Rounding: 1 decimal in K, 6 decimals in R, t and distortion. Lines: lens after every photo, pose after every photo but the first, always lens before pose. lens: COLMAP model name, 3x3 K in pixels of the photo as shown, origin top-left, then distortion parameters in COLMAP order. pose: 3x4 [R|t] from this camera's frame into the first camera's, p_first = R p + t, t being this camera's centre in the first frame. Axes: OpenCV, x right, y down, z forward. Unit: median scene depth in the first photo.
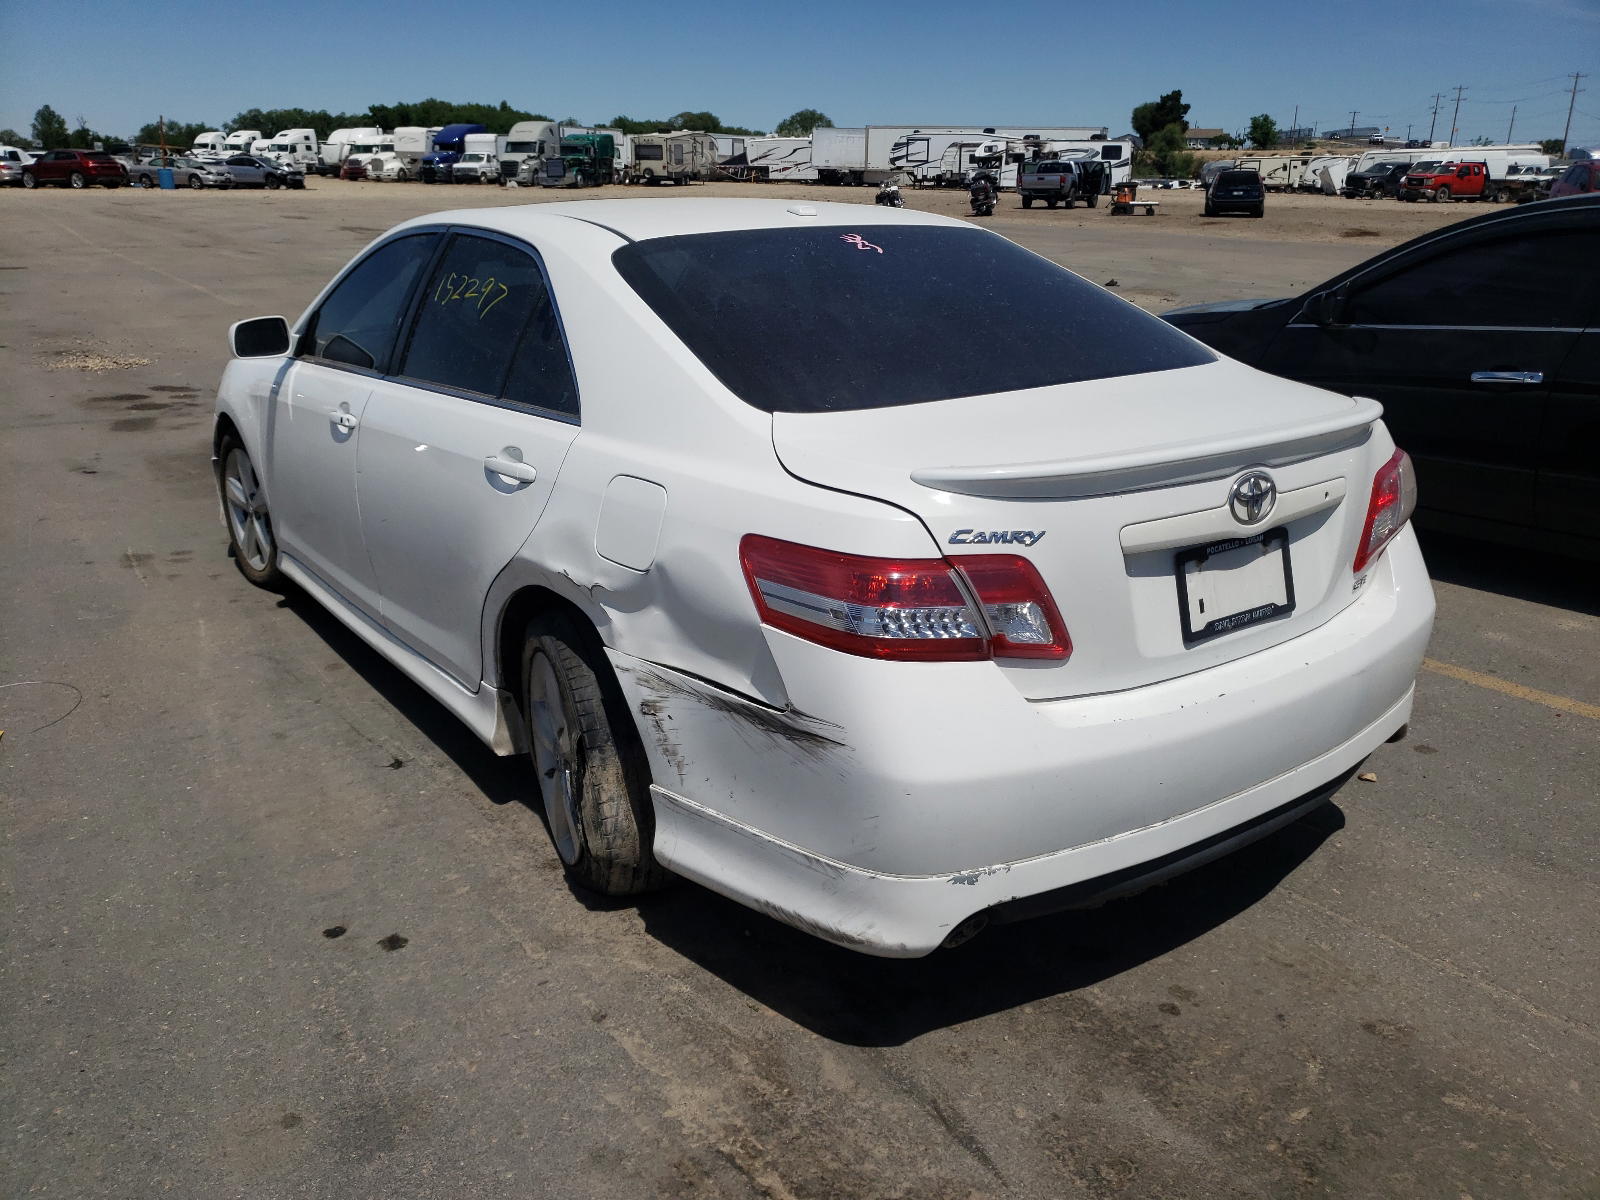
lens RADIAL K [[1227.4, 0, 801.6], [0, 1227.4, 599.2], [0, 0, 1]] dist [0.035230, -0.008690]
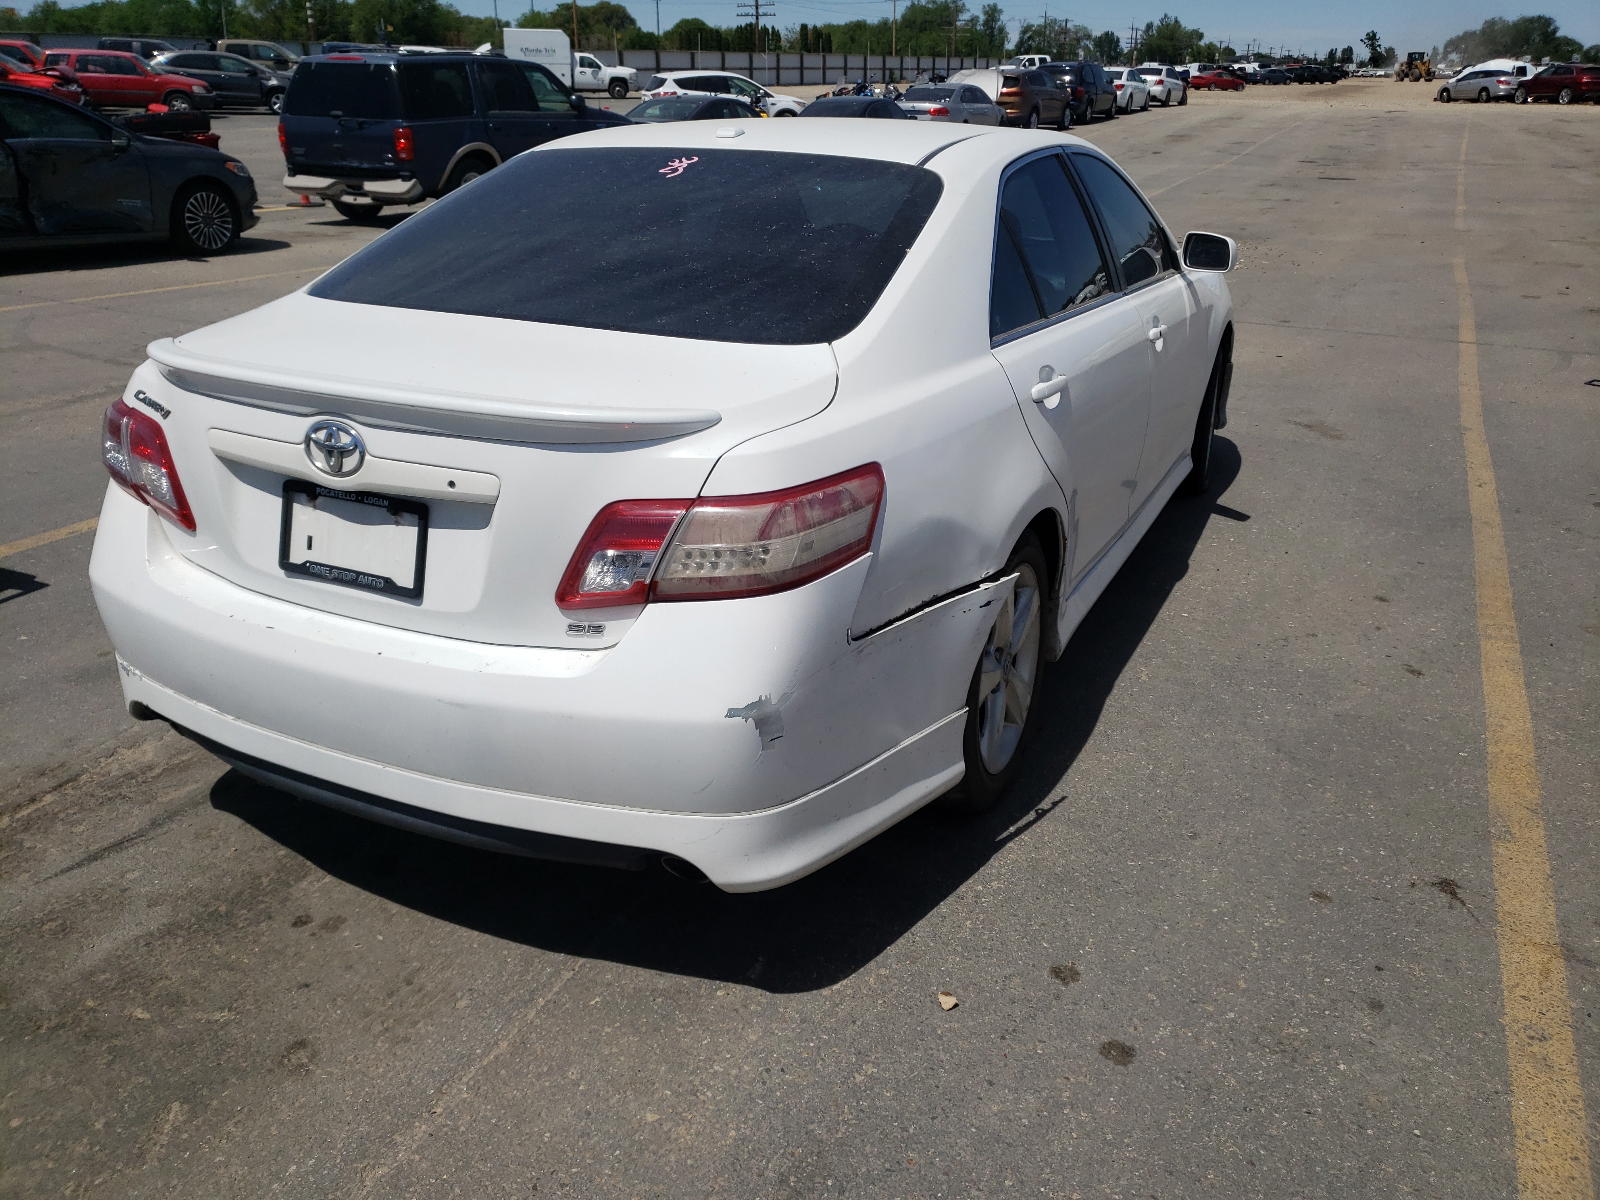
lens RADIAL K [[1227.4, 0, 822.4], [0, 1227.4, 561.3], [0, 0, 1]] dist [0.035230, -0.008690]
pose [[0.502880, 0.321820, -0.802212, 1.315377], [-0.294949, 0.936287, 0.190713, -0.286984], [0.812476, 0.140706, 0.565760, 0.770220]]
